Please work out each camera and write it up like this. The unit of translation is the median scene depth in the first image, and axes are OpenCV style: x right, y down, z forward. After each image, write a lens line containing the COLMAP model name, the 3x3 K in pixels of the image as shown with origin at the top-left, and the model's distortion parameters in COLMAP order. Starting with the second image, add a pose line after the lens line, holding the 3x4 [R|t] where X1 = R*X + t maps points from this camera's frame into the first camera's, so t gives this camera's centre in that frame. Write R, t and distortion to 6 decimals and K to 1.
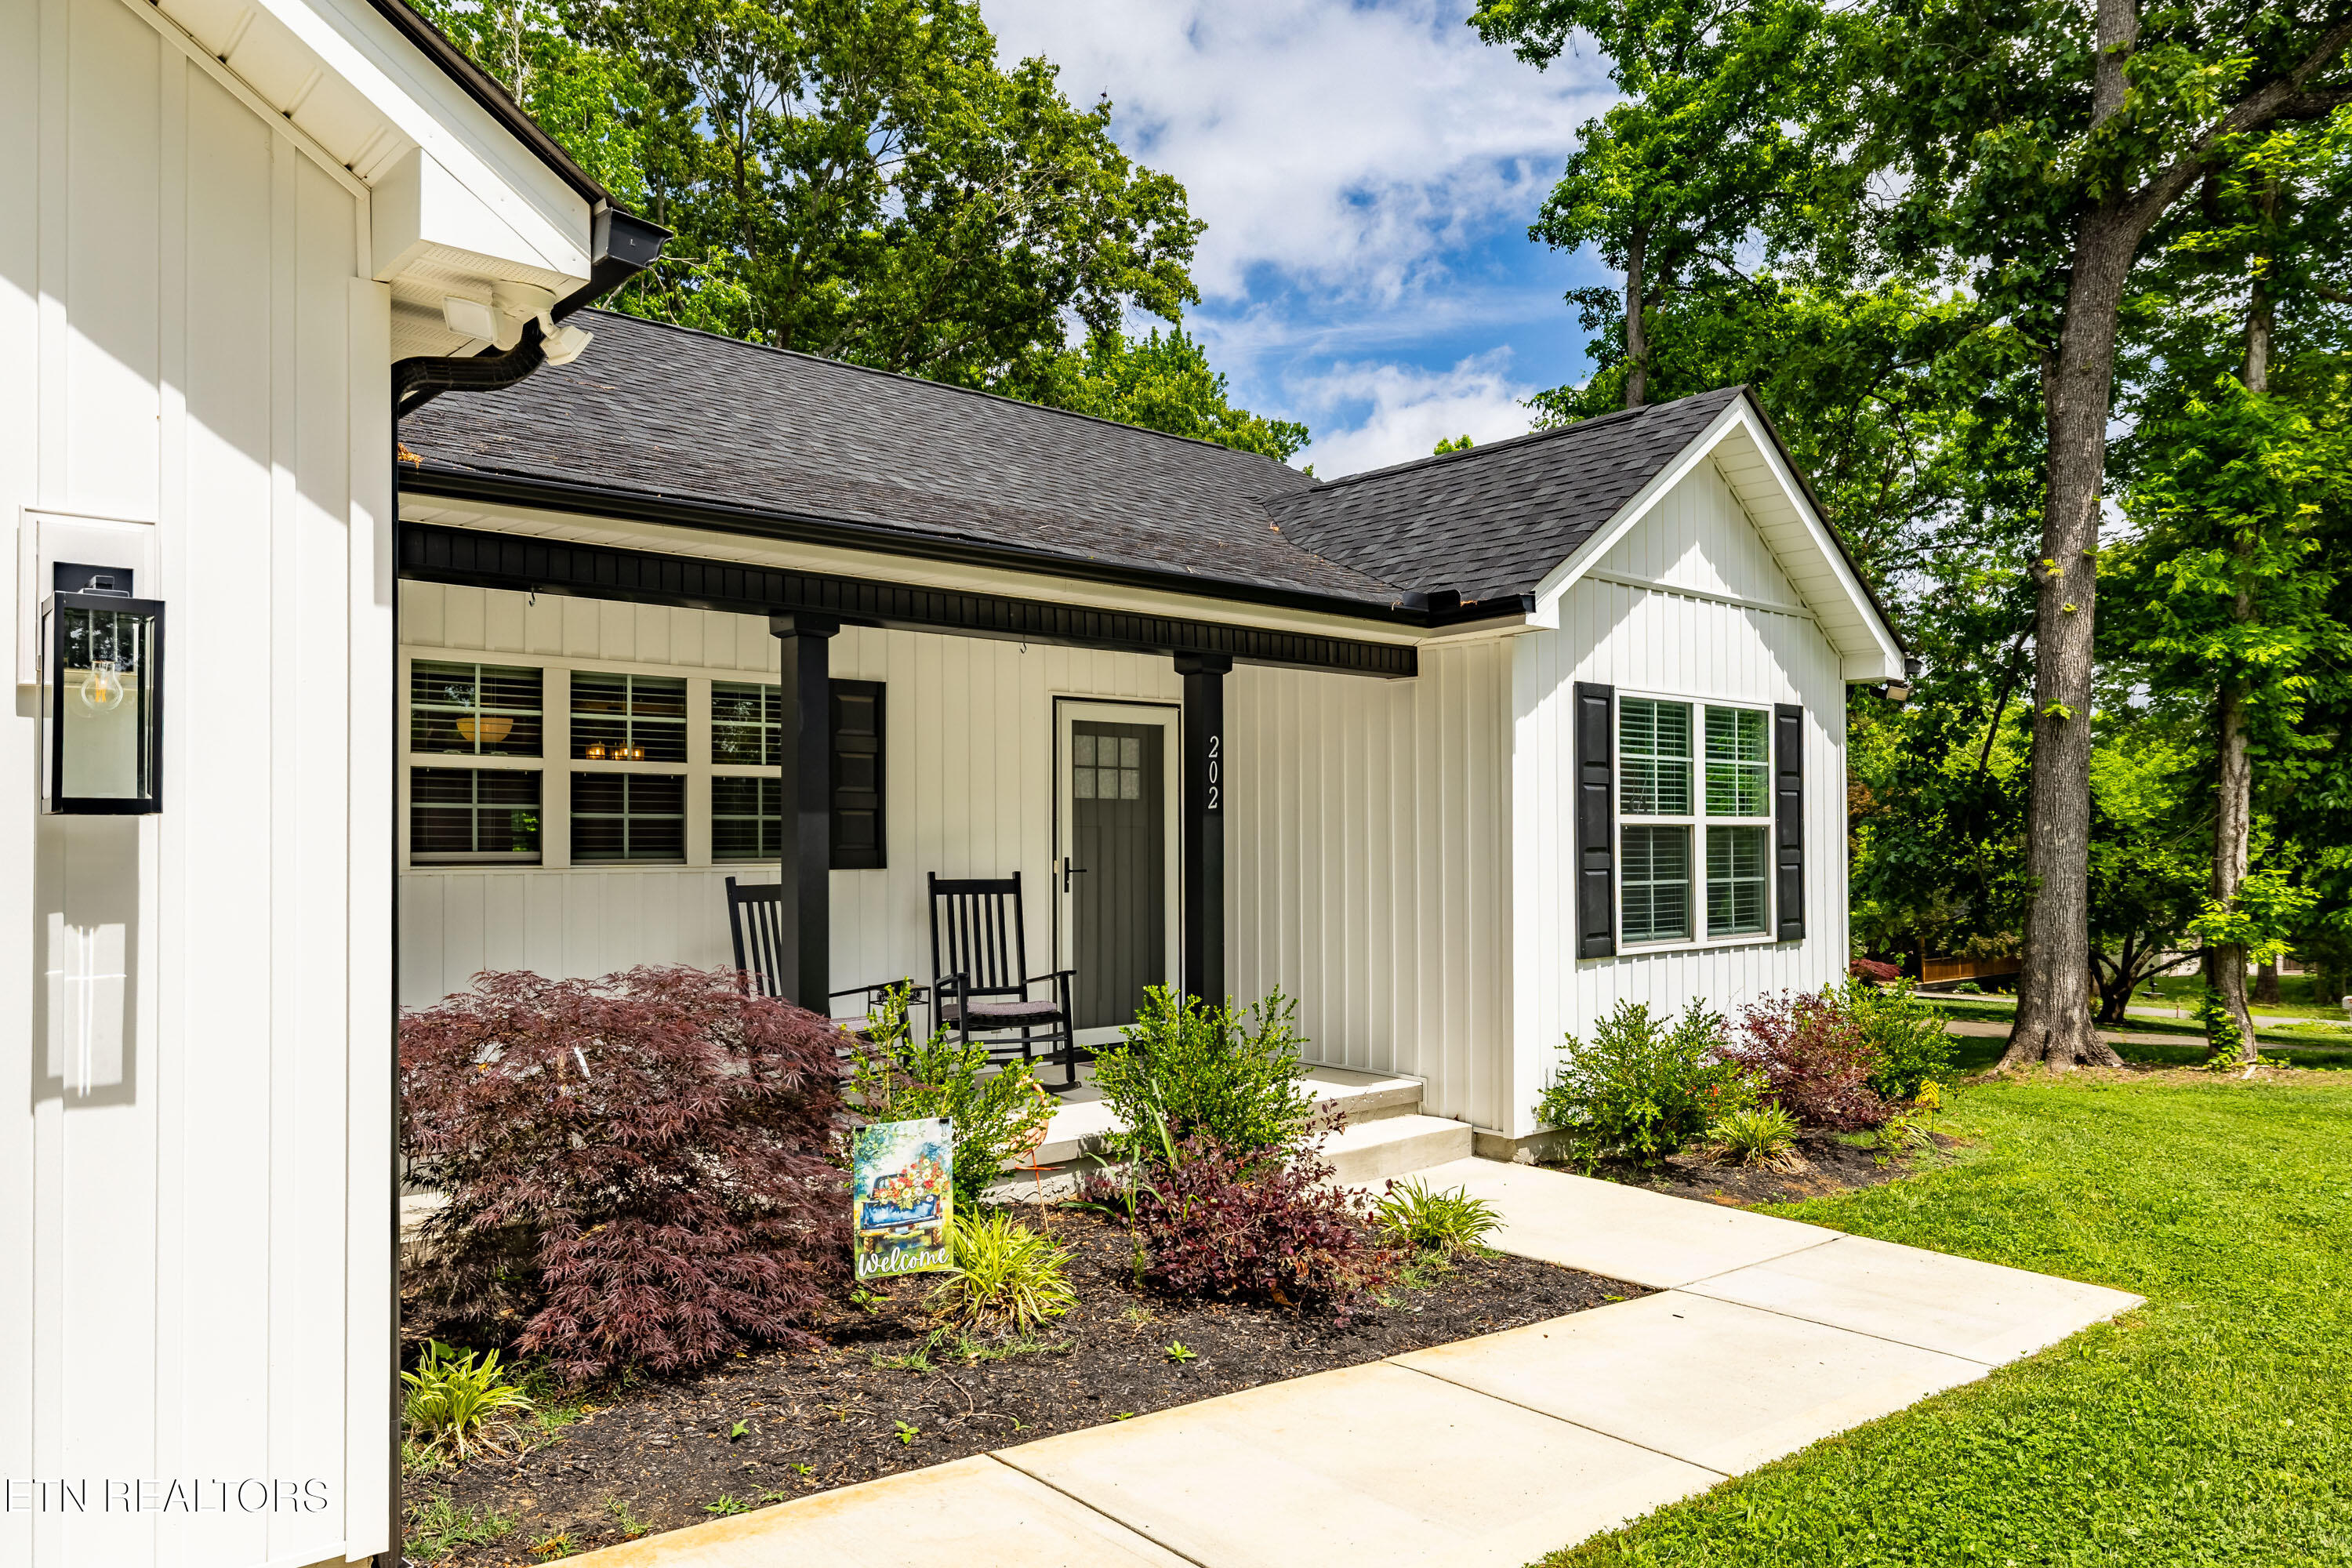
lens RADIAL K [[1627.1, 0, 1180.2], [0, 1627.1, 801.8], [0, 0, 1]] dist [-0.001634, -0.005613]
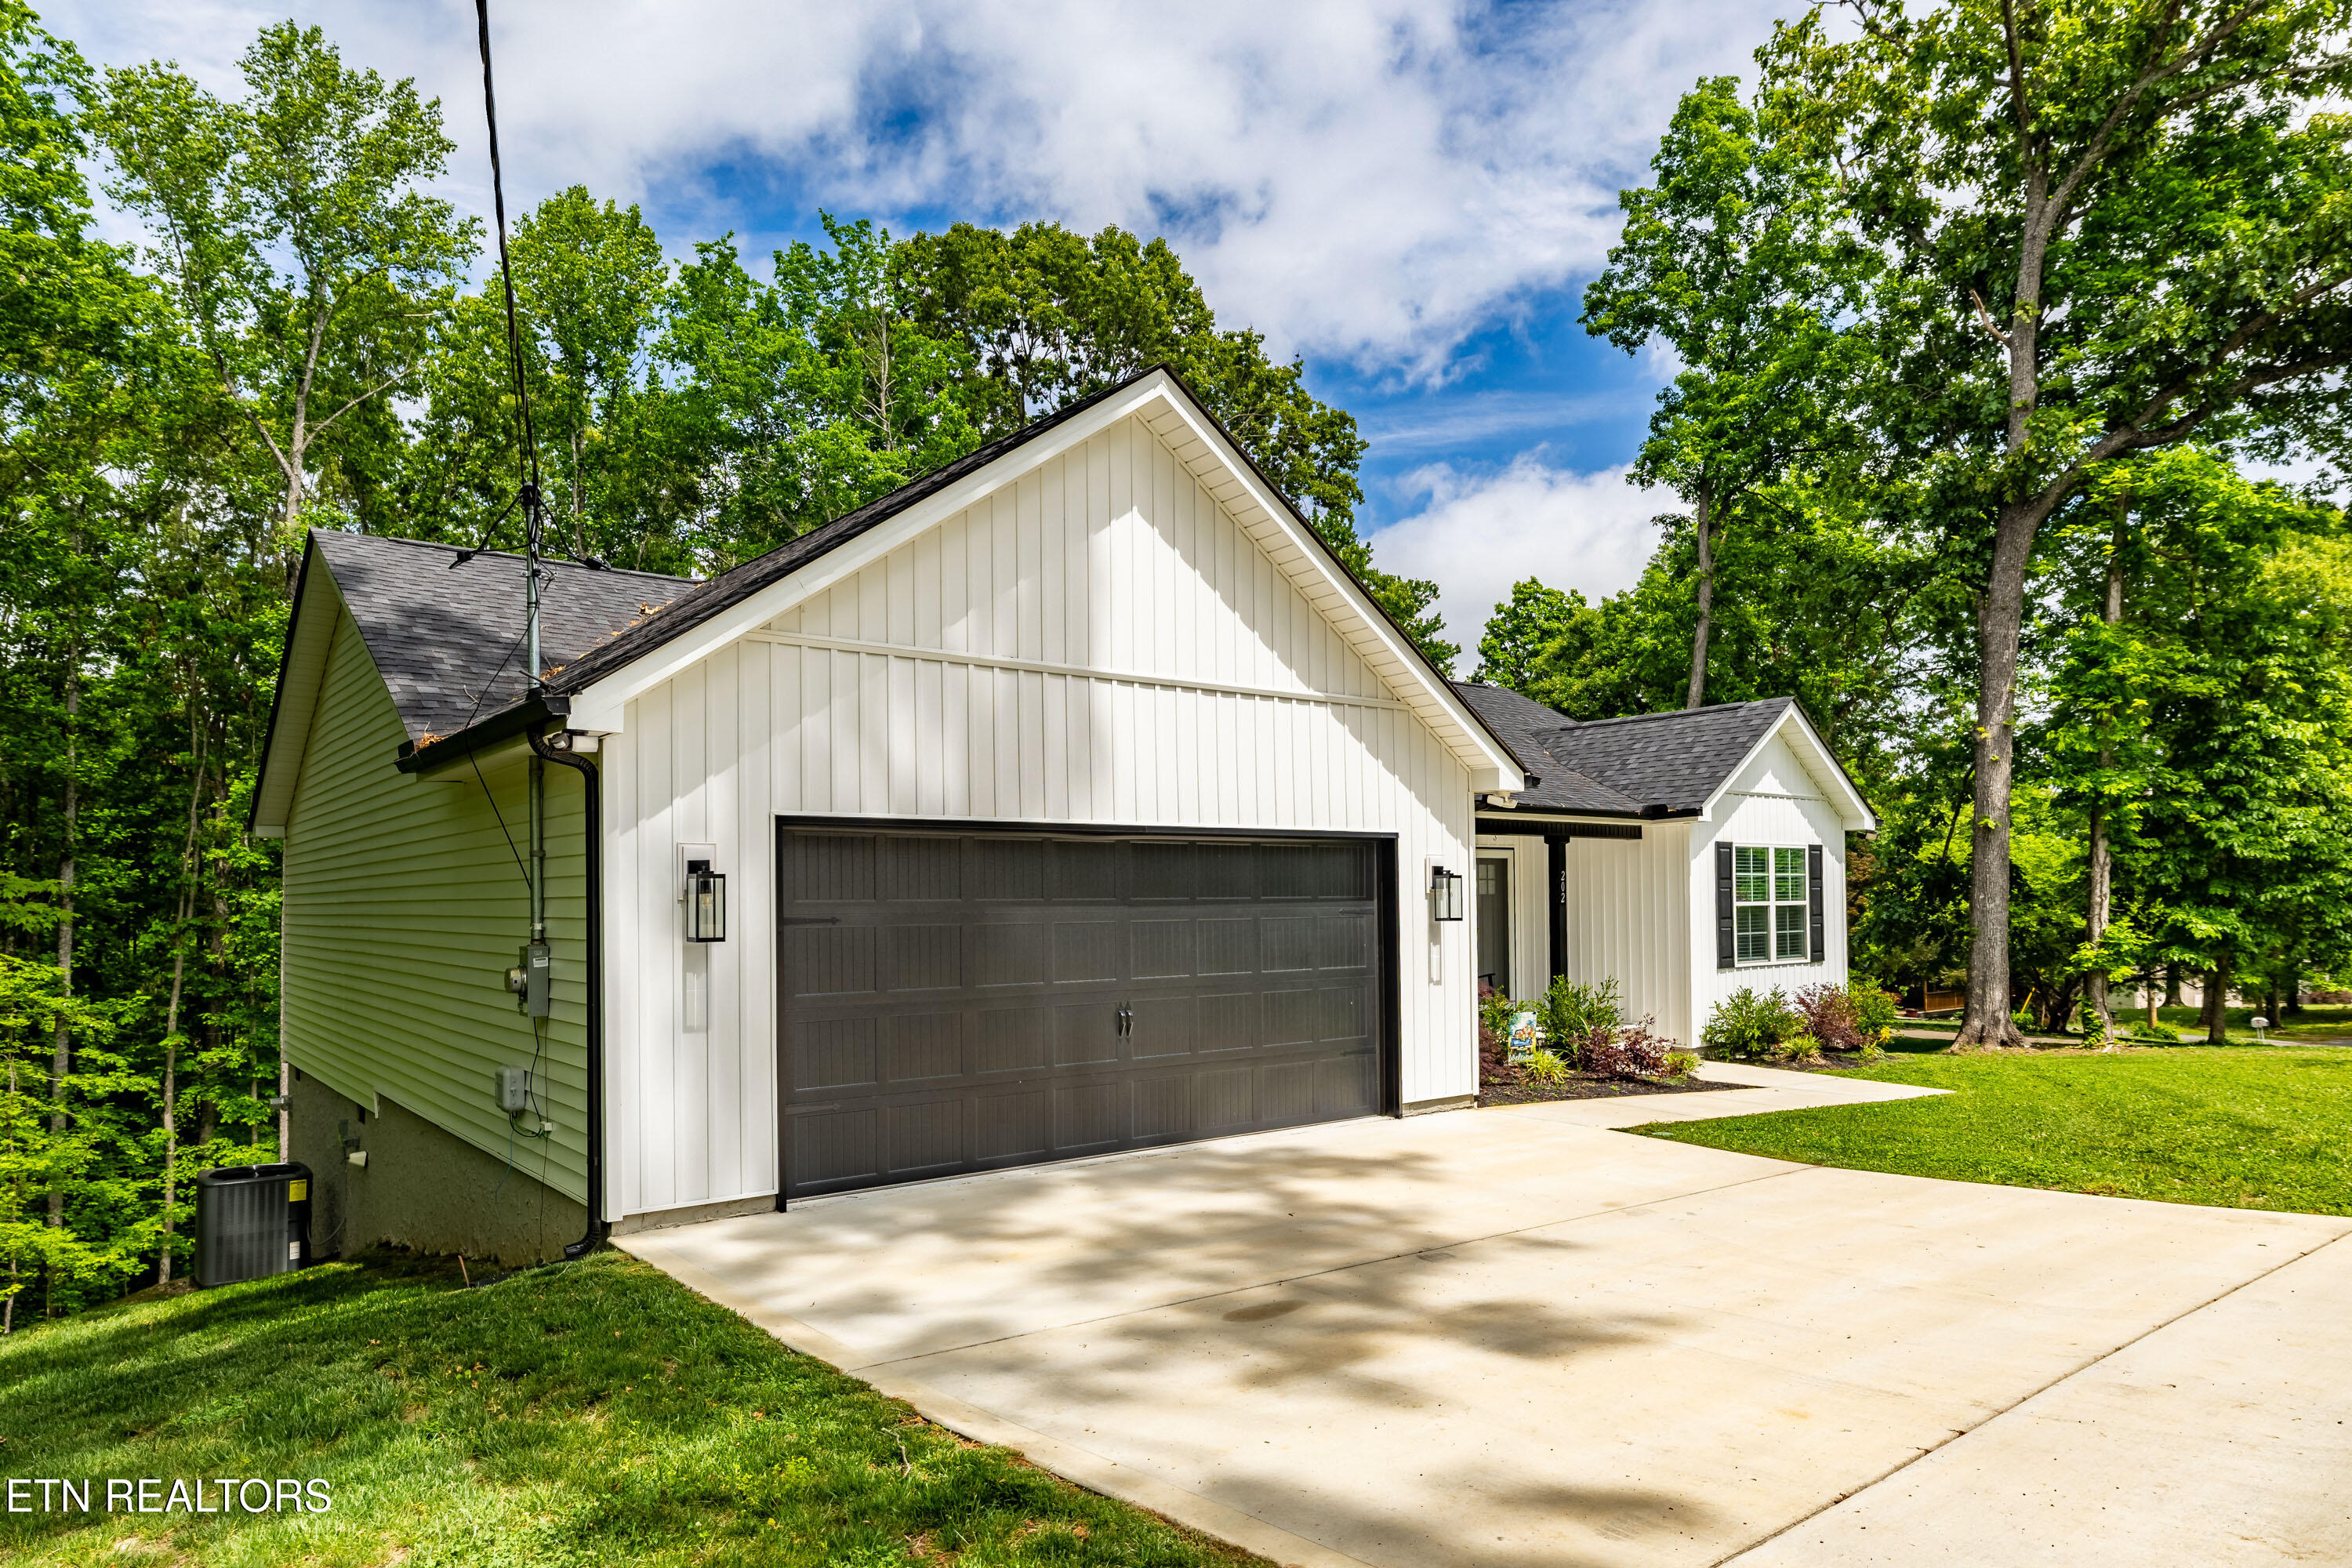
lens RADIAL K [[1448.9, 0, 1207.9], [0, 1448.9, 863.0], [0, 0, 1]] dist [0.001774, -0.003540]
pose [[0.999219, -0.009080, -0.038464, -0.312748], [0.009026, 0.999958, -0.001591, -0.041324], [0.038477, 0.001242, 0.999259, -0.833130]]
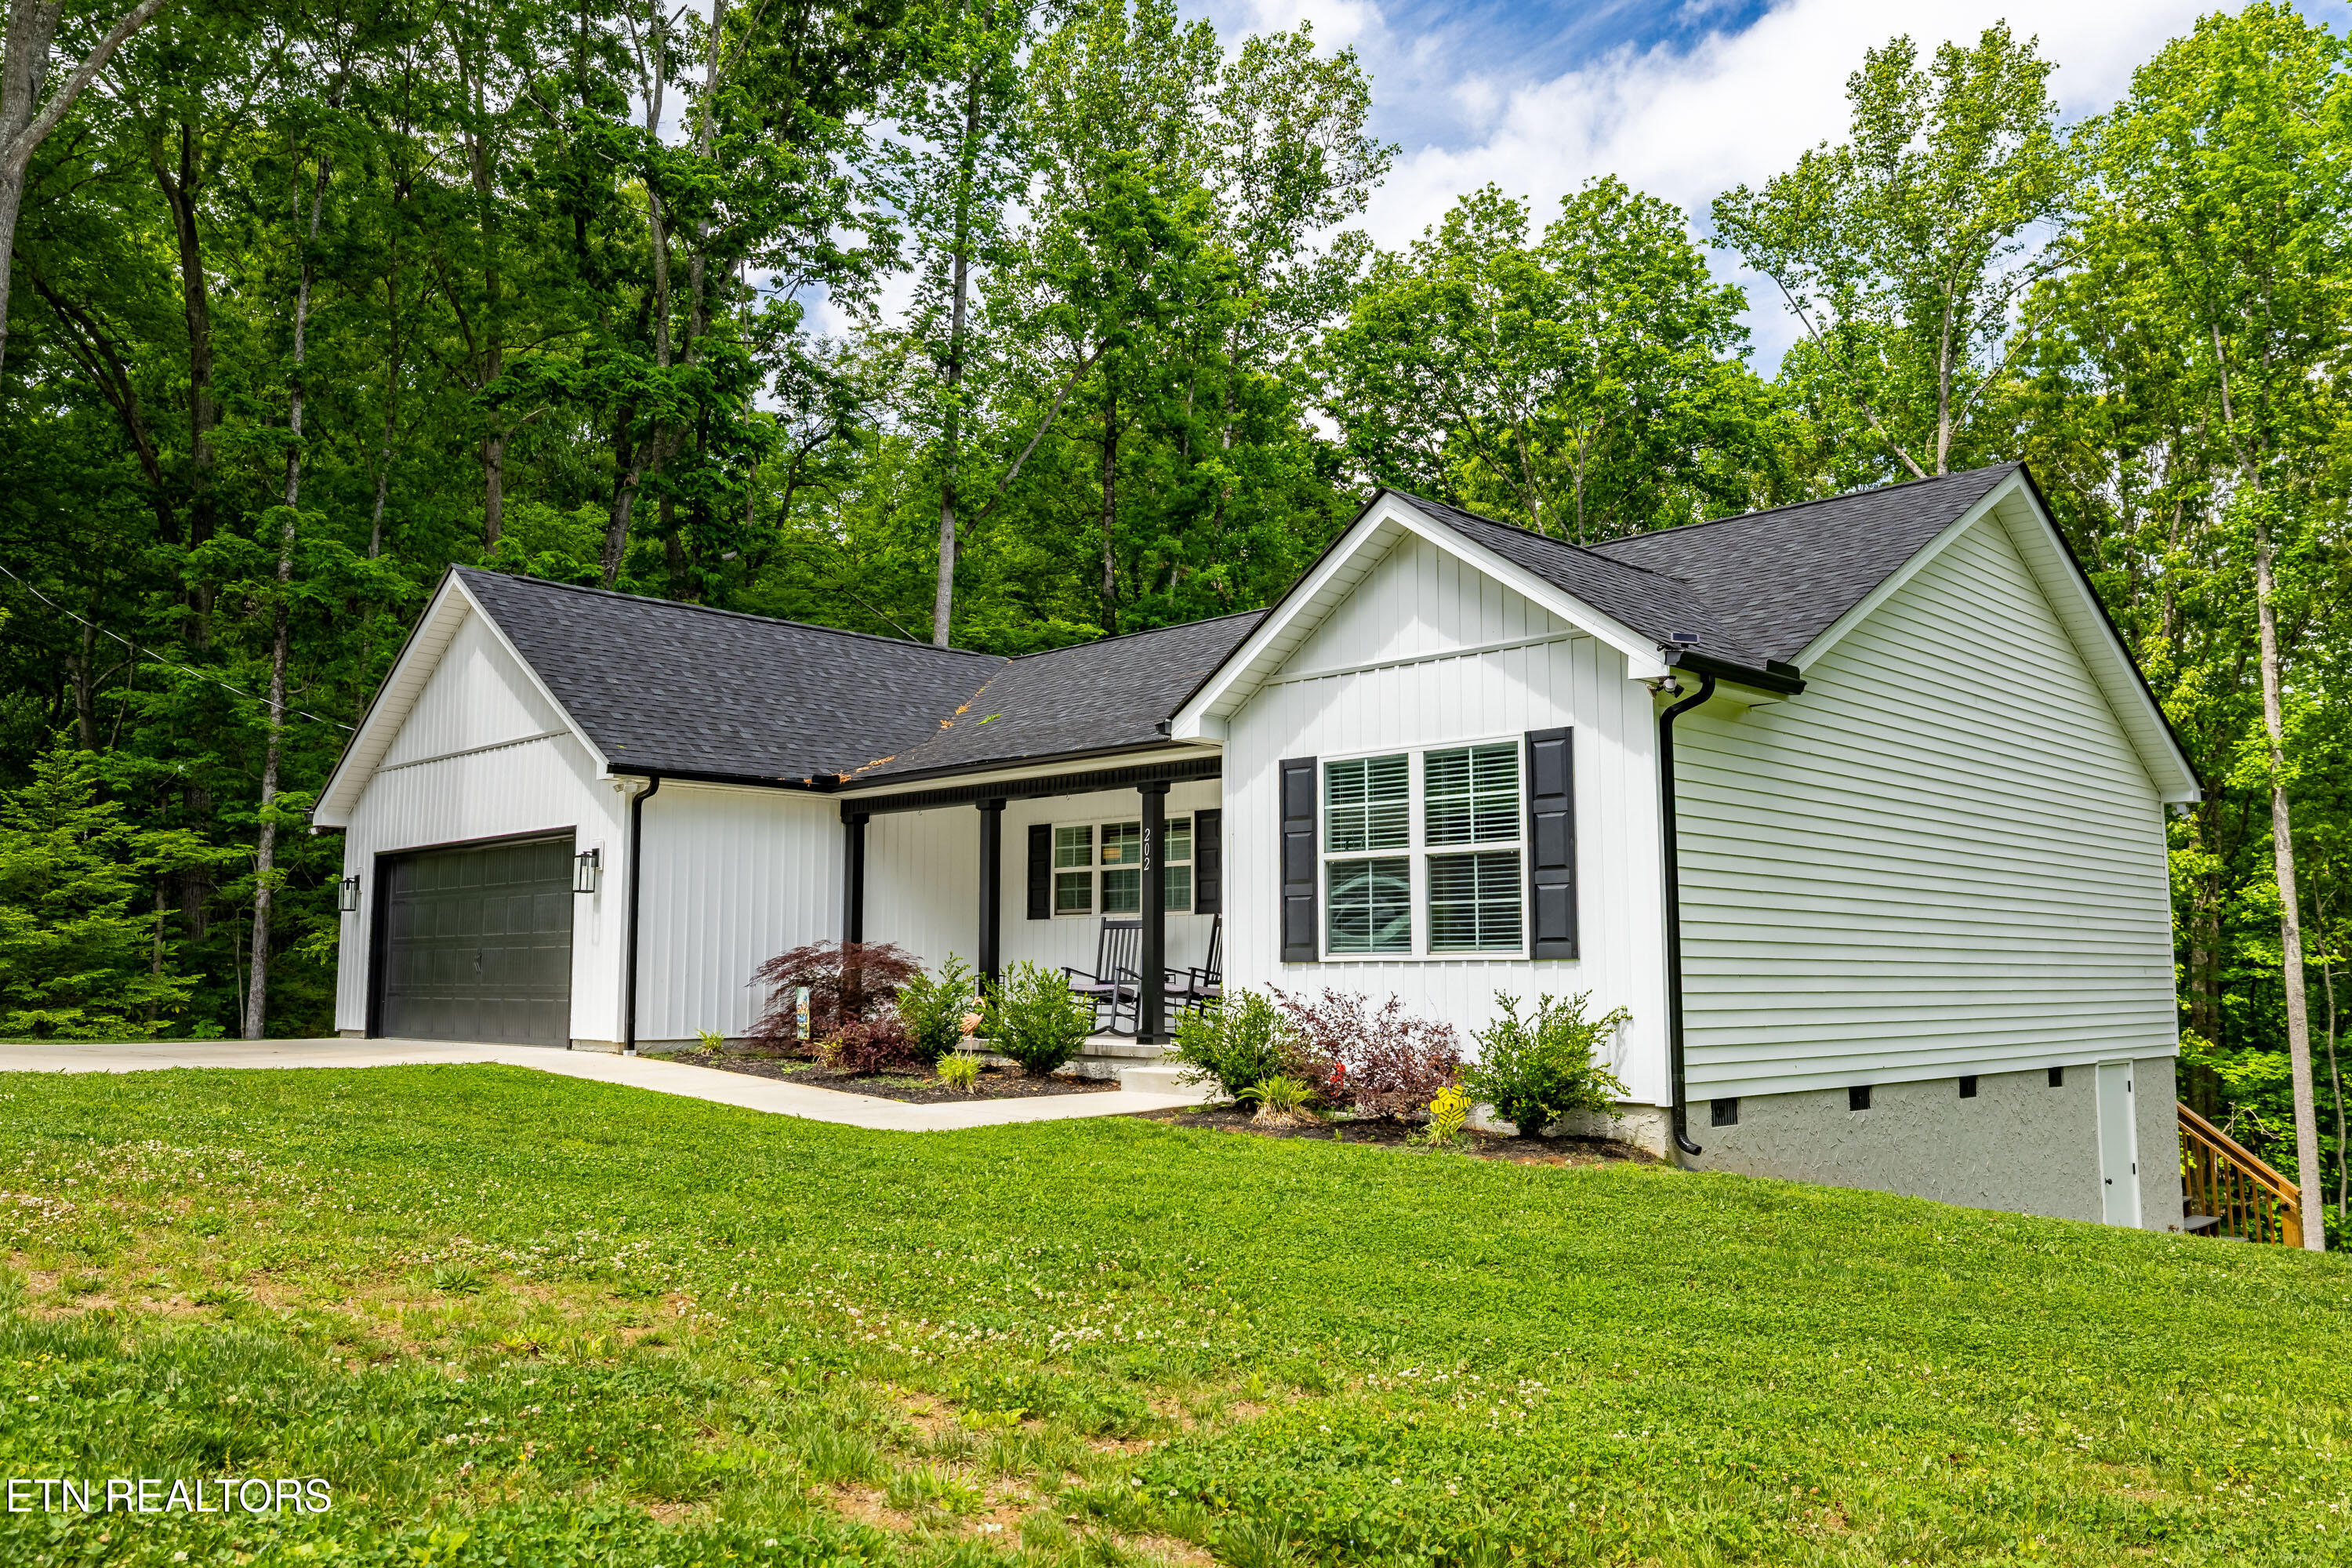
lens RADIAL K [[1779.4, 0, 1174.2], [0, 1779.4, 795.1], [0, 0, 1]] dist [0.016055, 0.004517]
pose [[0.058419, -0.100251, -0.993246, 1.495637], [0.024815, 0.994783, -0.098947, 0.088284], [0.997984, -0.018867, 0.060602, 0.707529]]
